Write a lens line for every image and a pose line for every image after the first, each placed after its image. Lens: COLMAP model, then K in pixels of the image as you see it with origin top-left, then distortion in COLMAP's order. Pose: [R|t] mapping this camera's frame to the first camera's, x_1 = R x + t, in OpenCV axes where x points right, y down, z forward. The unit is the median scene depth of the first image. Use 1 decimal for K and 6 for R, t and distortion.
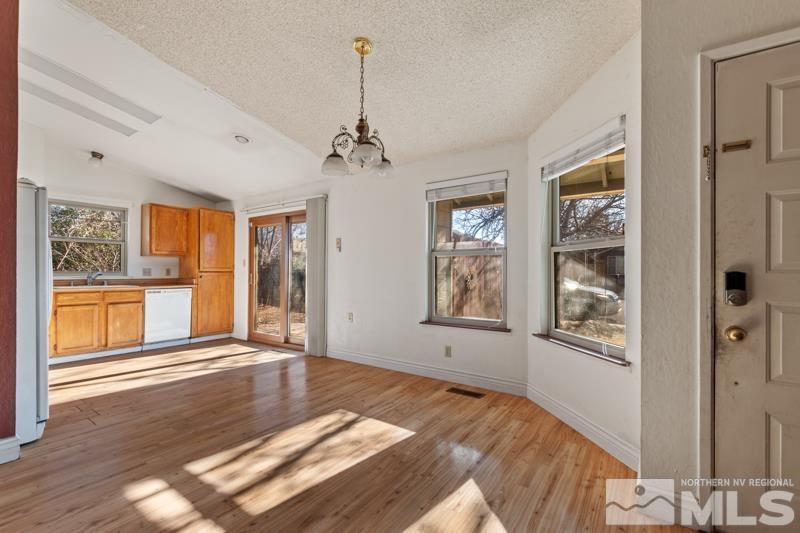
lens RADIAL K [[356.0, 0, 392.0], [0, 356.0, 266.5], [0, 0, 1]] dist [0.010160, -0.001303]
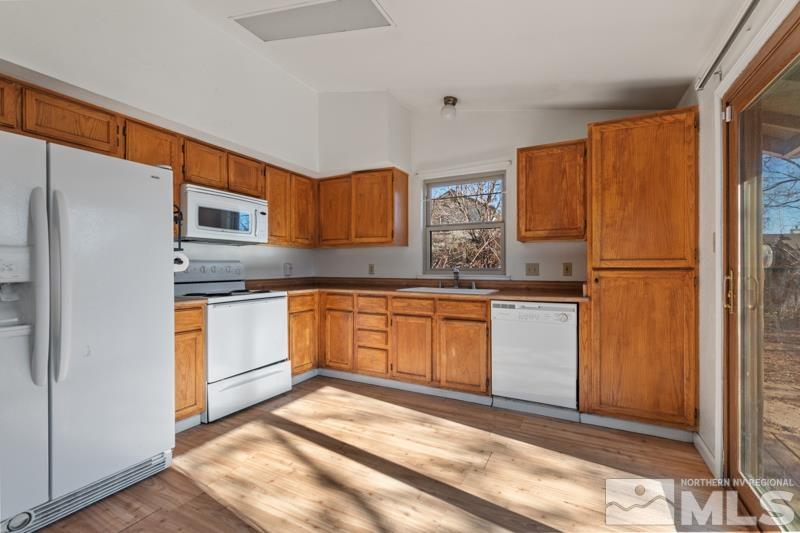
lens RADIAL K [[356.0, 0, 397.5], [0, 356.0, 267.8], [0, 0, 1]] dist [0.010160, -0.001303]
pose [[0.166652, -0.005471, -0.986001, -0.158998], [0.012492, 0.999916, -0.003436, 0.013083], [0.985937, -0.011744, 0.166706, 0.766311]]
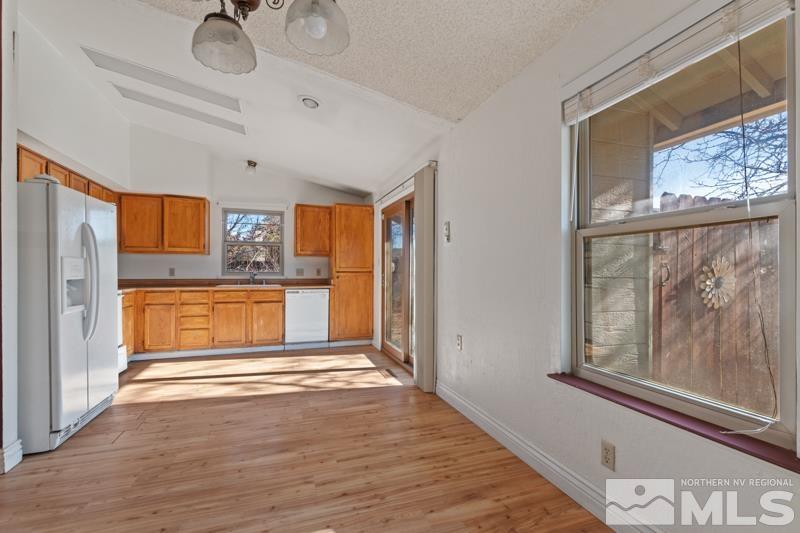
lens RADIAL K [[356.0, 0, 397.5], [0, 356.0, 269.2], [0, 0, 1]] dist [0.010160, -0.001303]
pose [[0.824074, -0.004288, -0.566466, 0.138264], [0.007162, 0.999970, 0.002849, 0.006594], [0.566437, -0.006404, 0.824080, 0.356829]]
